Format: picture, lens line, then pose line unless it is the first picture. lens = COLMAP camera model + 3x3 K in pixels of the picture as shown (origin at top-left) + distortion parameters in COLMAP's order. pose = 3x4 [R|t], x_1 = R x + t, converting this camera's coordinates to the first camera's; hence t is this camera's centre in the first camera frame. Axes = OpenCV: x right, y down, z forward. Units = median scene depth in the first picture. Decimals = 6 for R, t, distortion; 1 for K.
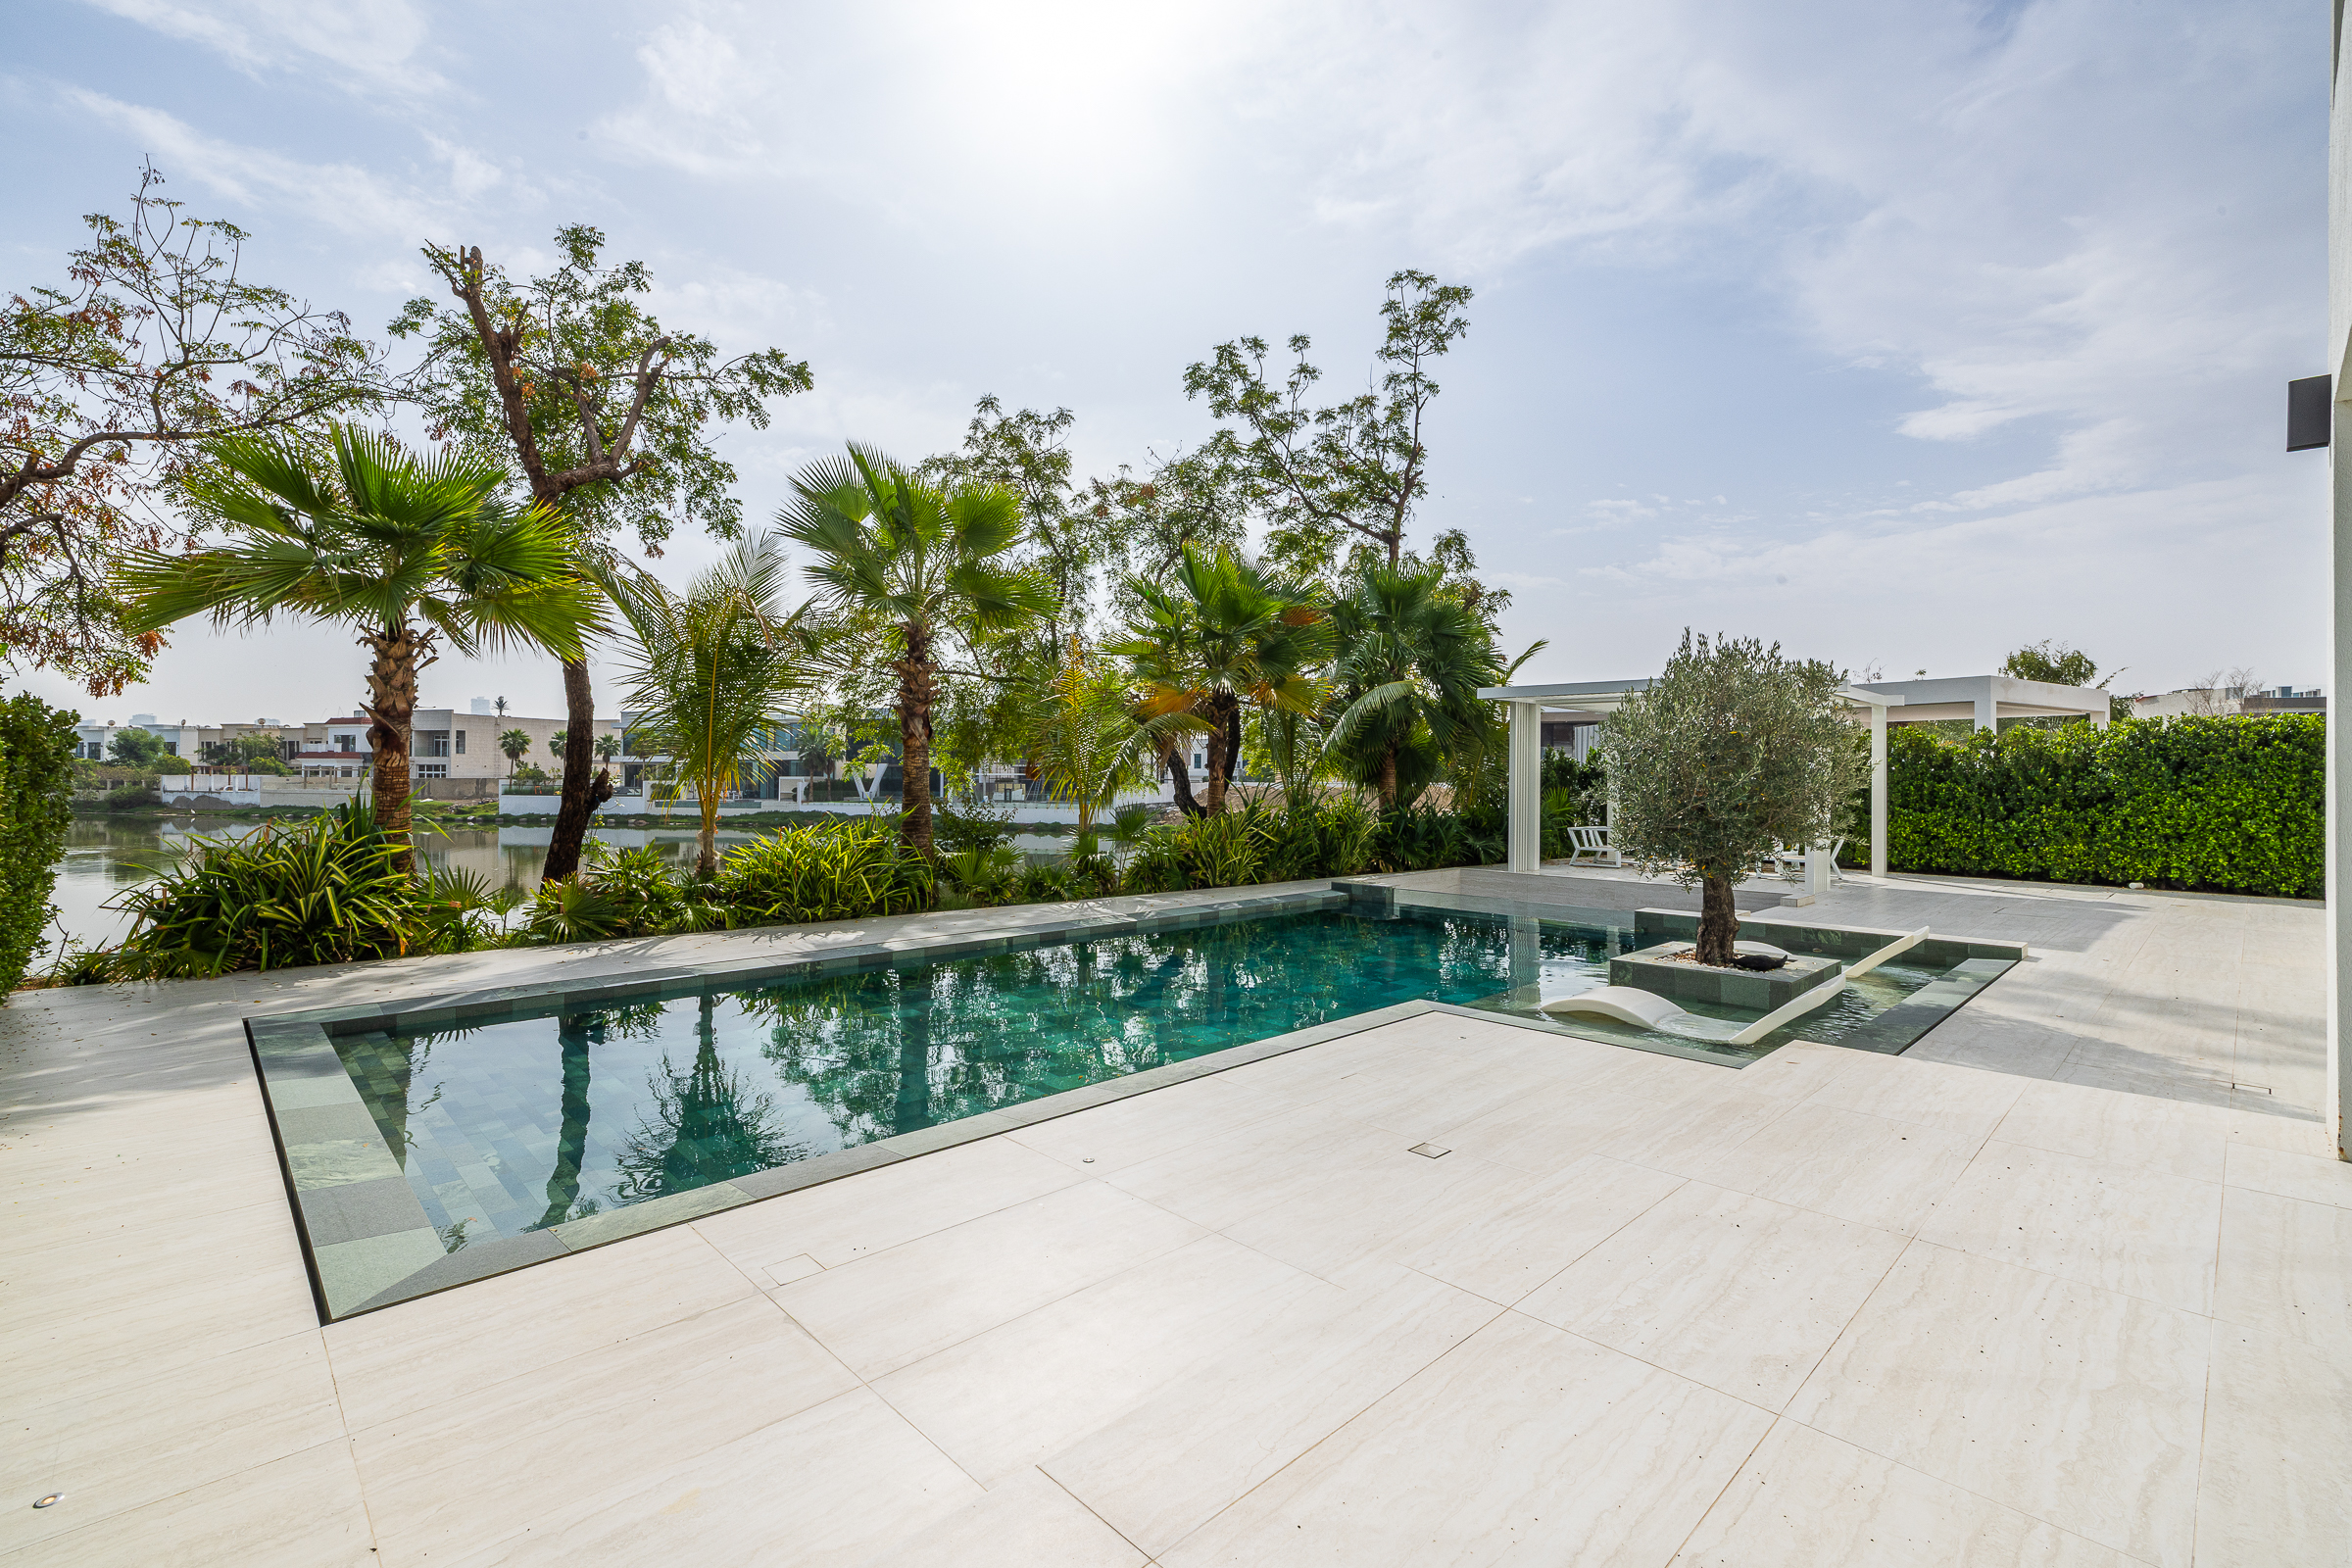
lens RADIAL K [[1038.7, 0, 1171.0], [0, 1038.7, 774.3], [0, 0, 1]] dist [0.005458, 0.000199]
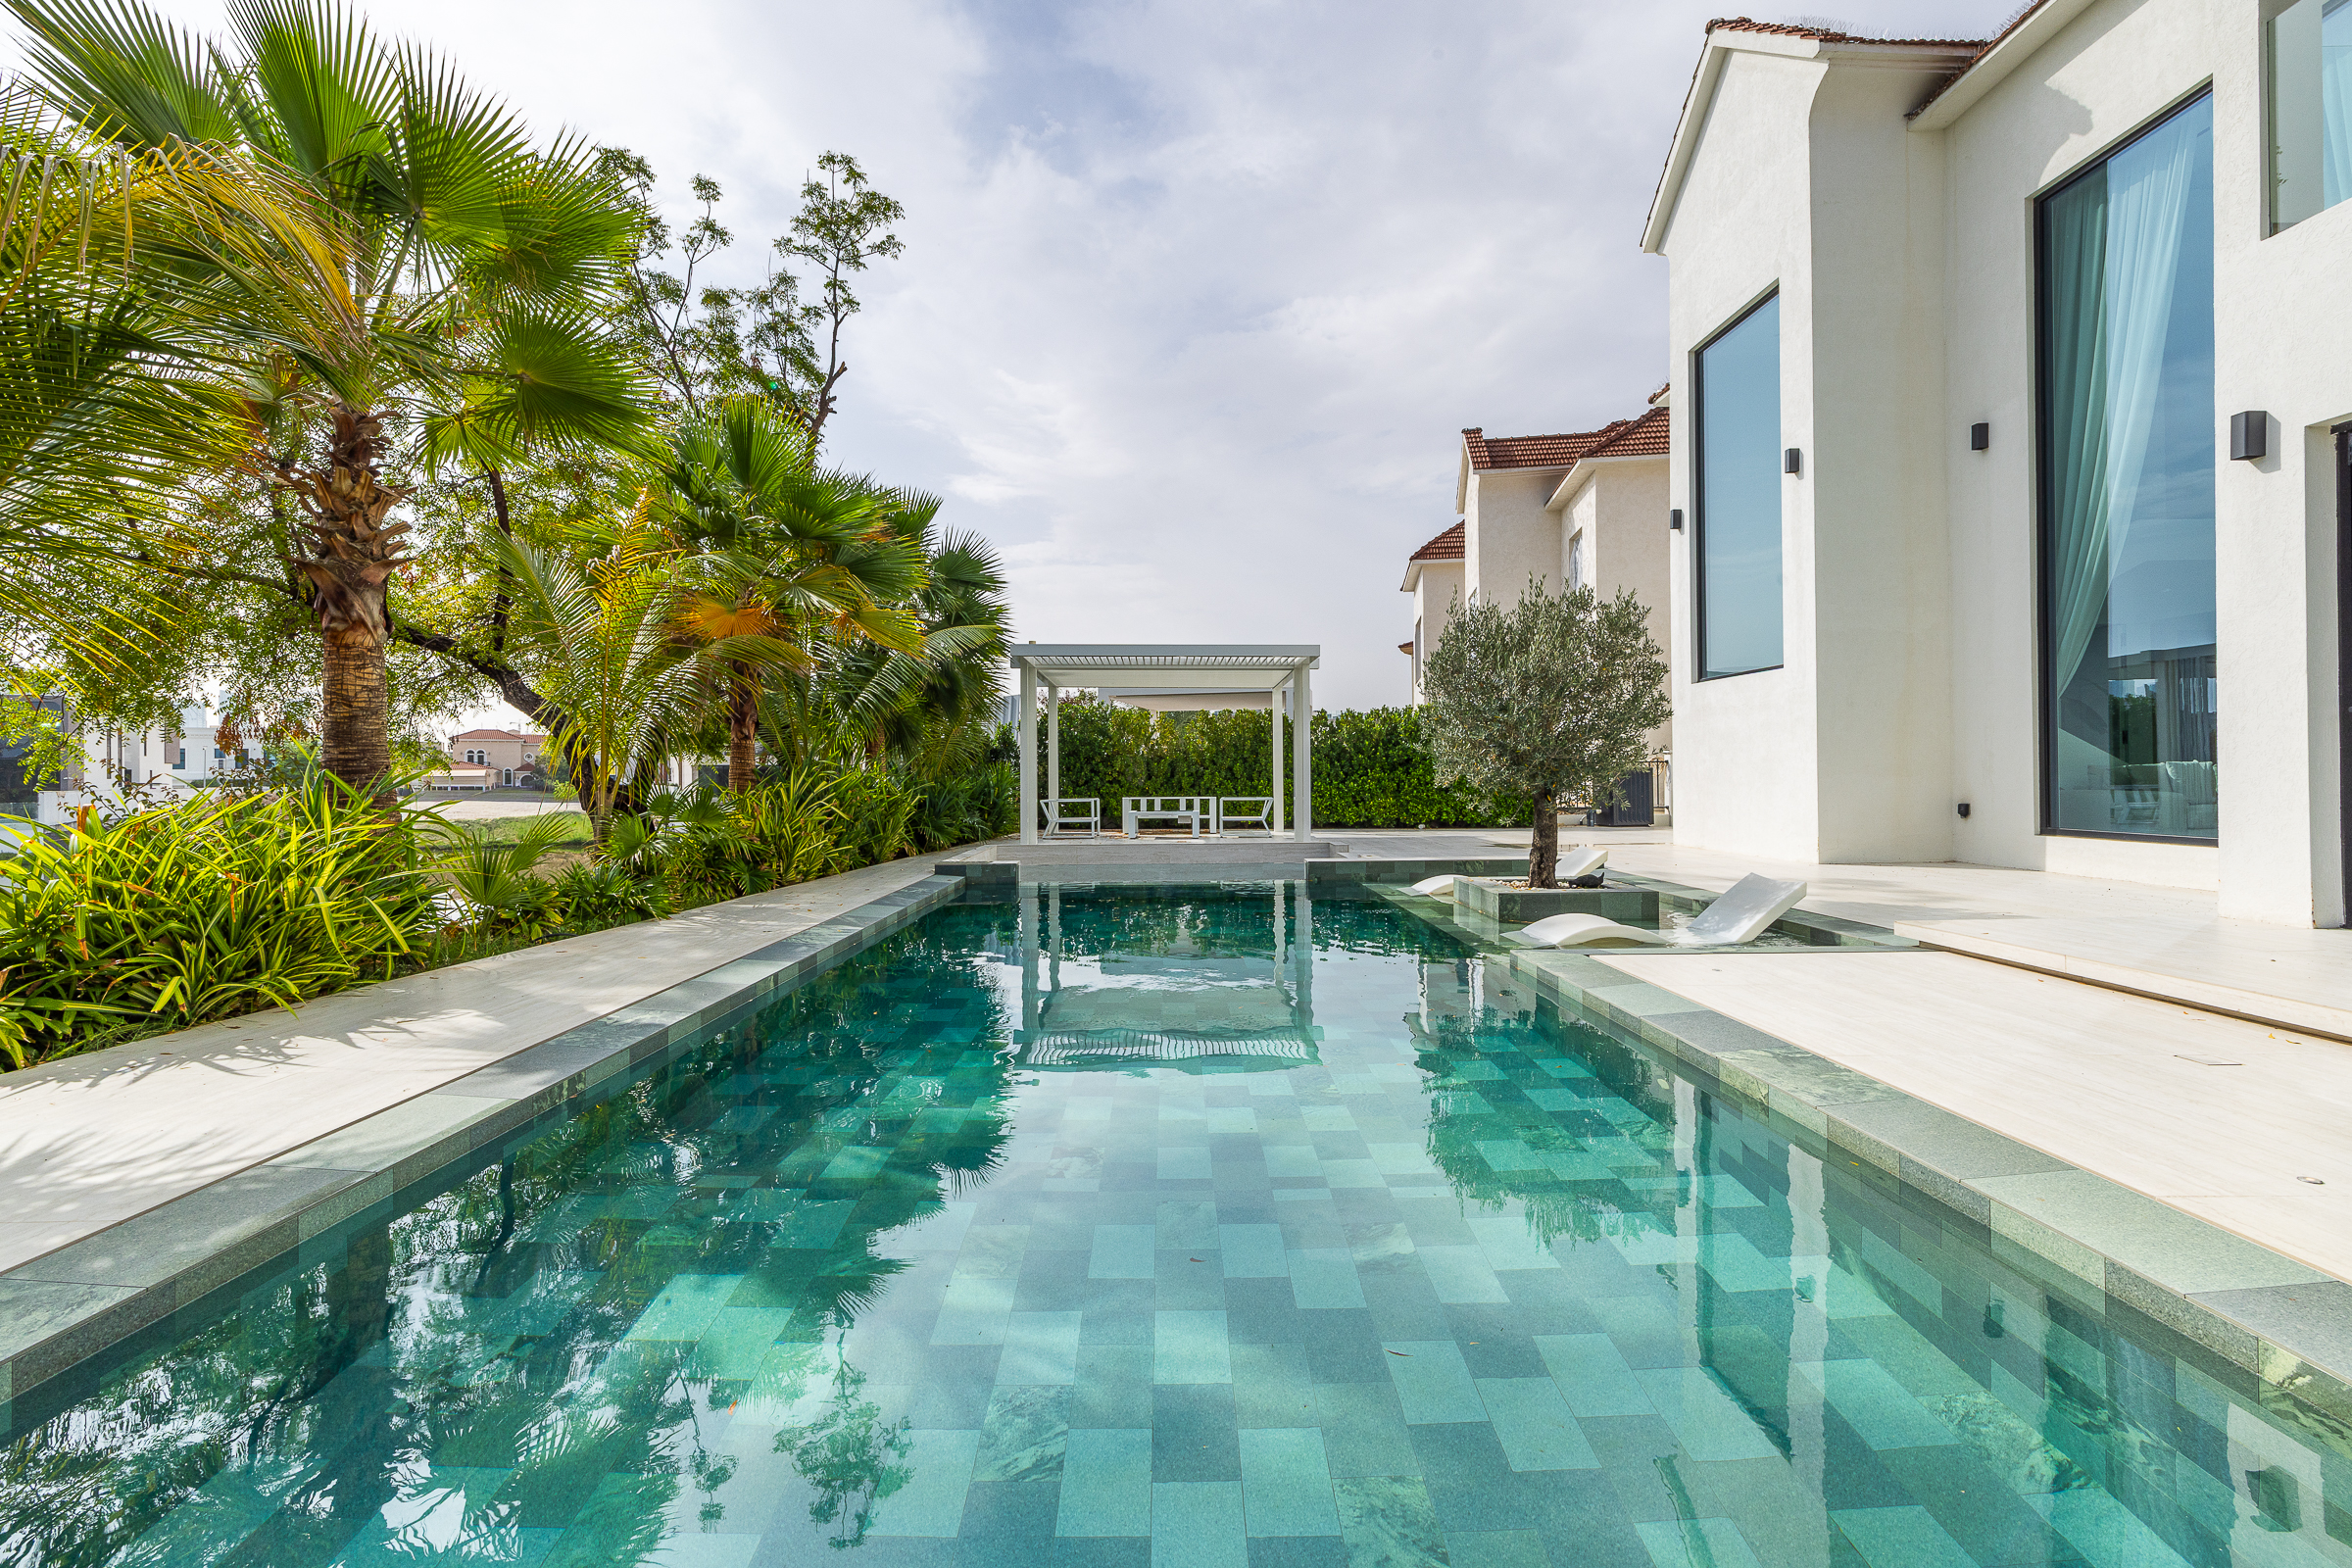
lens RADIAL K [[1038.7, 0, 1171.0], [0, 1038.7, 774.3], [0, 0, 1]] dist [0.005458, 0.000199]
pose [[0.695769, -0.008320, 0.718217, -0.195426], [0.008766, 0.999957, 0.003091, 0.022207], [-0.718212, 0.004145, 0.695812, 0.208849]]
